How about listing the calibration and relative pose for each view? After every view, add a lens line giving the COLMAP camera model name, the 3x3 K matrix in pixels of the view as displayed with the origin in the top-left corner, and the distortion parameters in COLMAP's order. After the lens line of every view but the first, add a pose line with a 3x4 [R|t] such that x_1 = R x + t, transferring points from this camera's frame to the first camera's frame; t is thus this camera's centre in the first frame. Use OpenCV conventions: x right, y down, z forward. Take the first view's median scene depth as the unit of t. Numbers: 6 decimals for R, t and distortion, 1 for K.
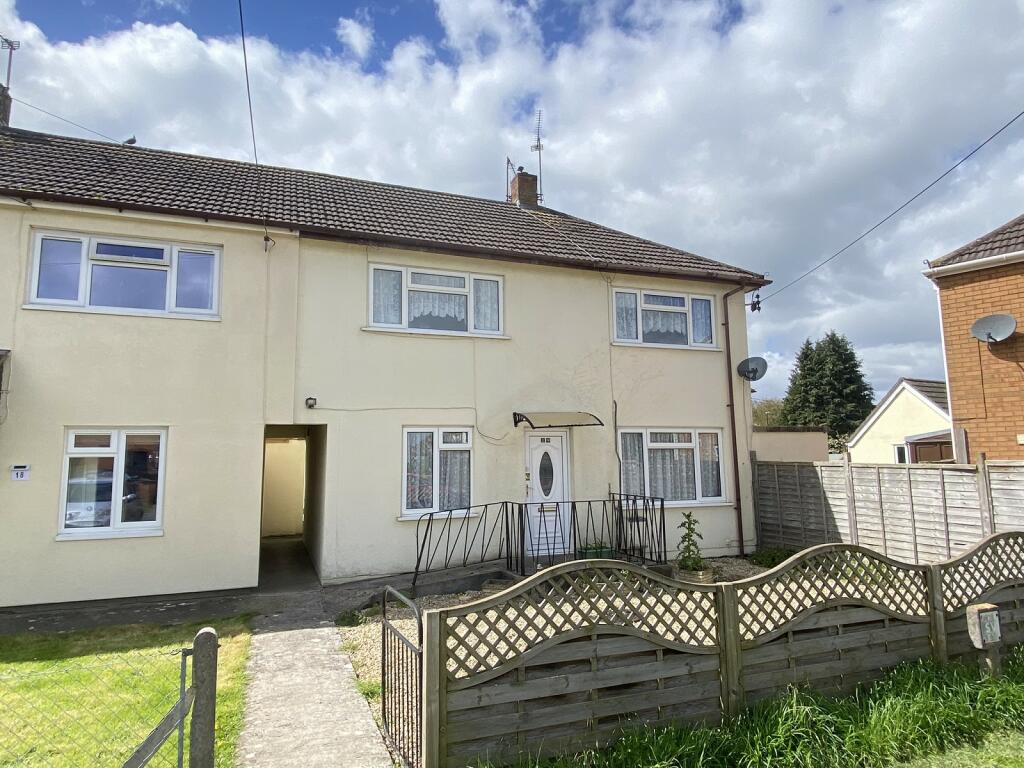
lens RADIAL K [[597.4, 0, 512.0], [0, 597.4, 384.0], [0, 0, 1]] dist [0.112510, -0.000207]
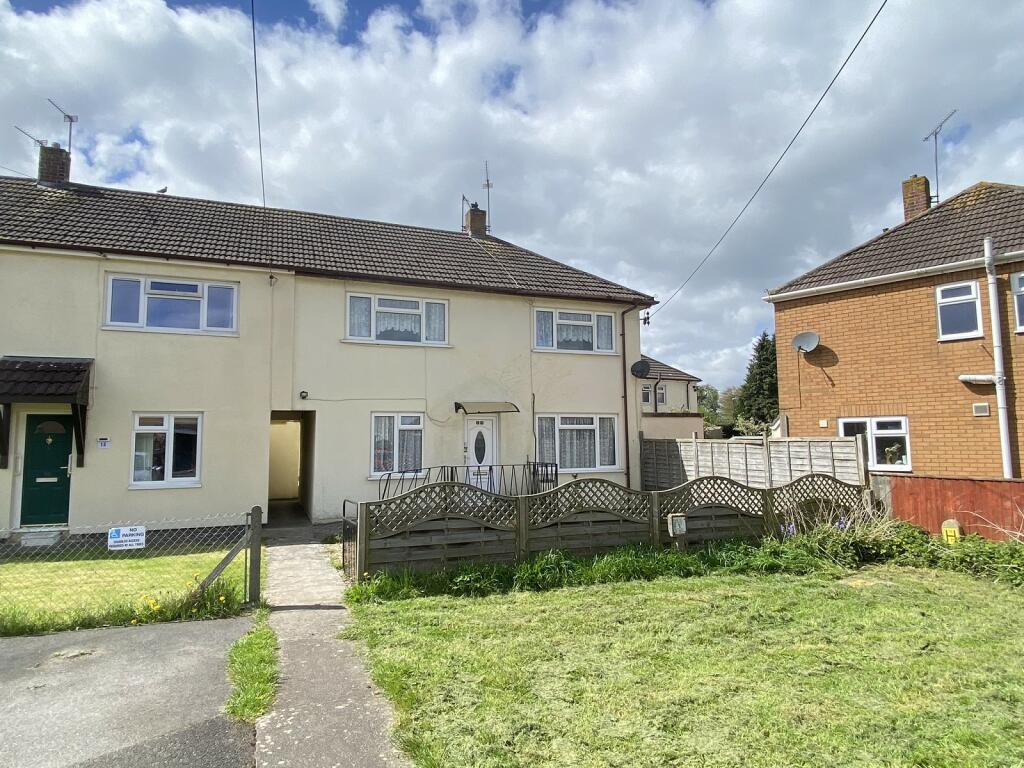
lens RADIAL K [[626.7, 0, 512.0], [0, 626.7, 384.0], [0, 0, 1]] dist [0.175239, -0.000907]
pose [[0.999812, 0.008931, 0.017235, 0.100608], [-0.009586, 0.999220, 0.038301, -0.046449], [-0.016879, -0.038459, 0.999118, -0.397480]]
